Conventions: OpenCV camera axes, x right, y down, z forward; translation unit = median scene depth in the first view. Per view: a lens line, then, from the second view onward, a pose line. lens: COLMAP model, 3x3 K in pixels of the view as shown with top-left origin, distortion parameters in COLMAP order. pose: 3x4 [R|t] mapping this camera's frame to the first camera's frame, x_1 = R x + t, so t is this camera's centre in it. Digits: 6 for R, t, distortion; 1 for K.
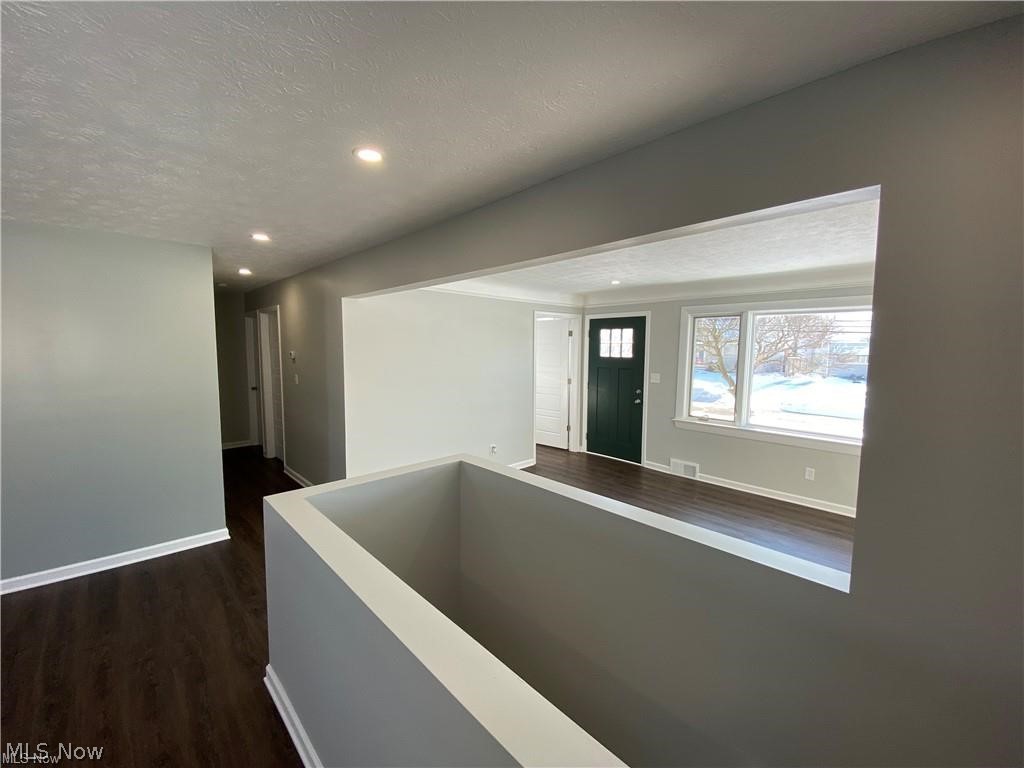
lens RADIAL K [[414.6, 0, 511.0], [0, 414.6, 380.2], [0, 0, 1]] dist [0.016809, -0.016915]
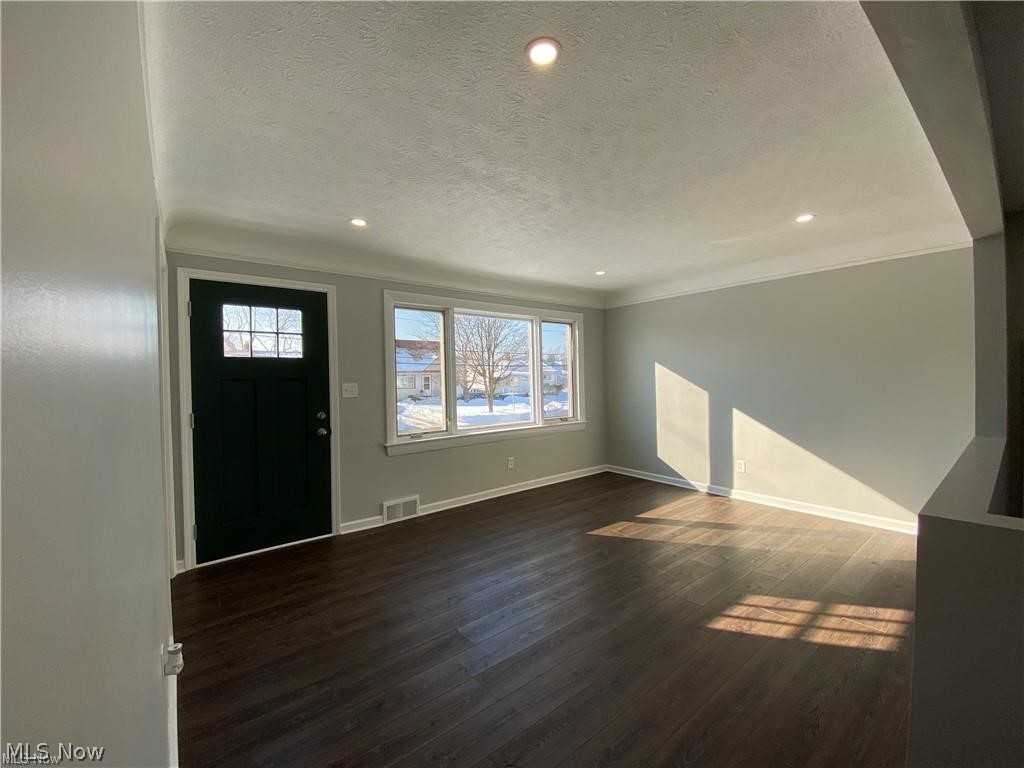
lens RADIAL K [[414.6, 0, 511.0], [0, 414.6, 380.2], [0, 0, 1]] dist [0.016809, -0.016915]
pose [[0.072969, -0.012963, 0.997250, -0.283734], [0.099046, 0.995067, 0.005687, 0.000753], [-0.992404, 0.098359, 0.073893, 0.690712]]
